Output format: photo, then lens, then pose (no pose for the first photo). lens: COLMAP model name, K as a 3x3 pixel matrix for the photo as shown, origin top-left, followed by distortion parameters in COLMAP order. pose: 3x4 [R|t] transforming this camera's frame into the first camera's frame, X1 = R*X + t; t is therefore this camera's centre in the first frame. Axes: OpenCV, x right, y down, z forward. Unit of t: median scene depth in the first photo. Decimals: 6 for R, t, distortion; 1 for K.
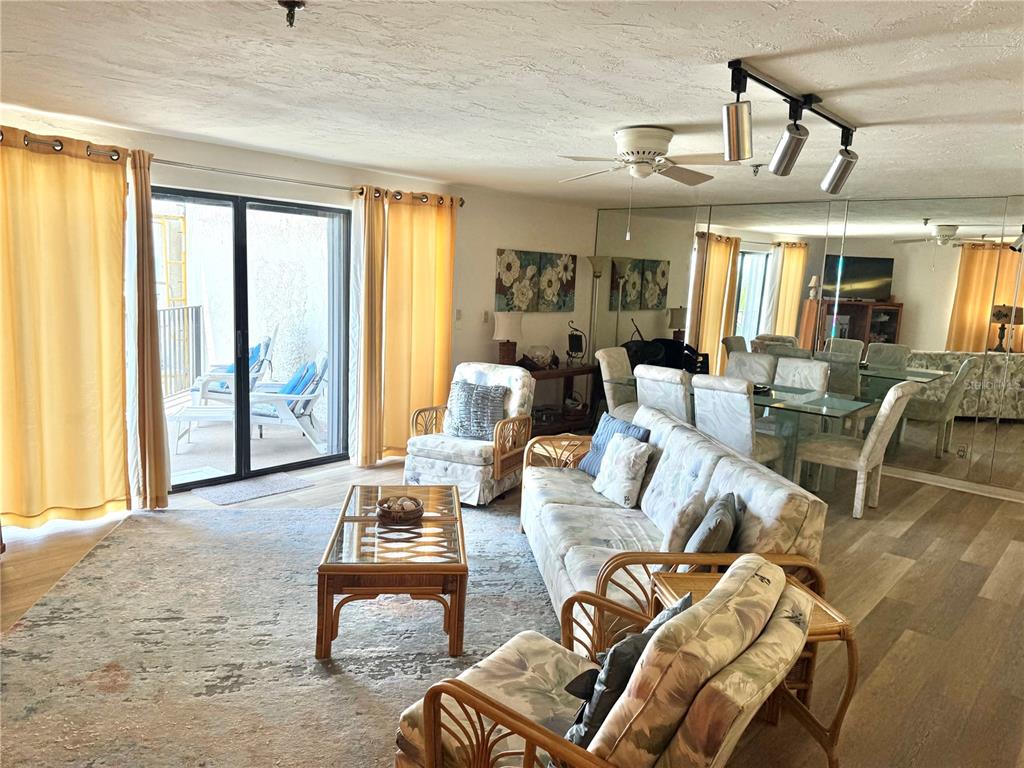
lens RADIAL K [[722.3, 0, 512.0], [0, 722.3, 384.0], [0, 0, 1]] dist [0.111370, -0.126790]
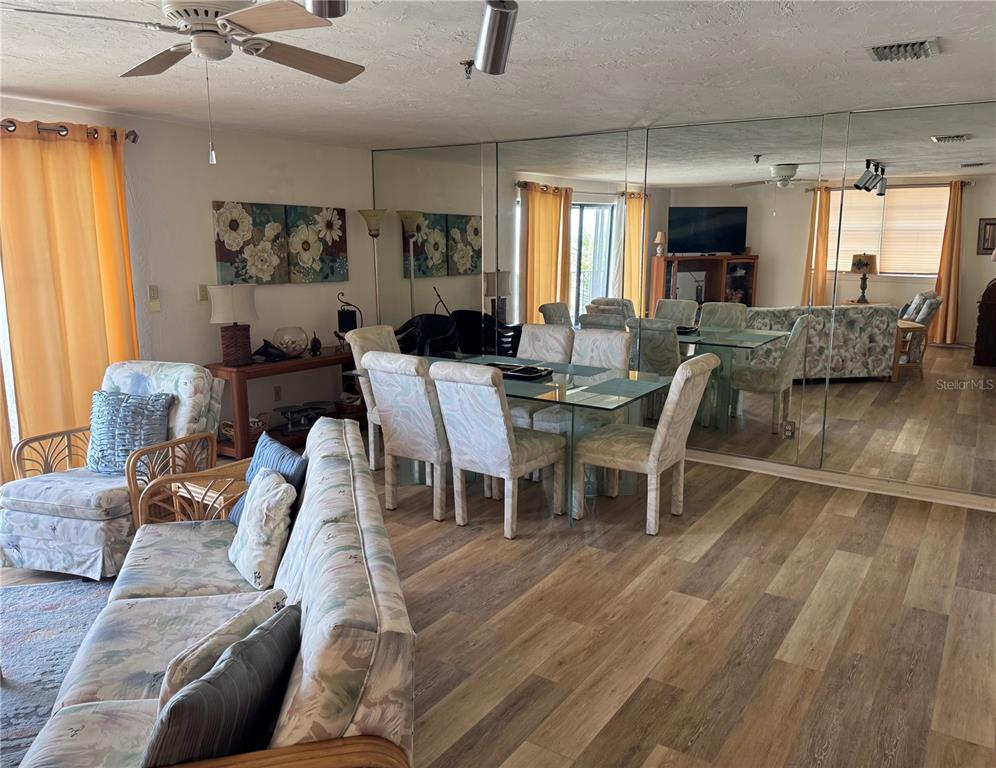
lens RADIAL K [[757.3, 0, 517.2], [0, 757.3, 368.1], [0, 0, 1]] dist [0.171265, -0.299402]
pose [[0.987579, -0.061762, 0.144472, 0.199121], [0.059393, 0.998021, 0.020658, -0.015710], [-0.145462, -0.011821, 0.989293, 0.203296]]
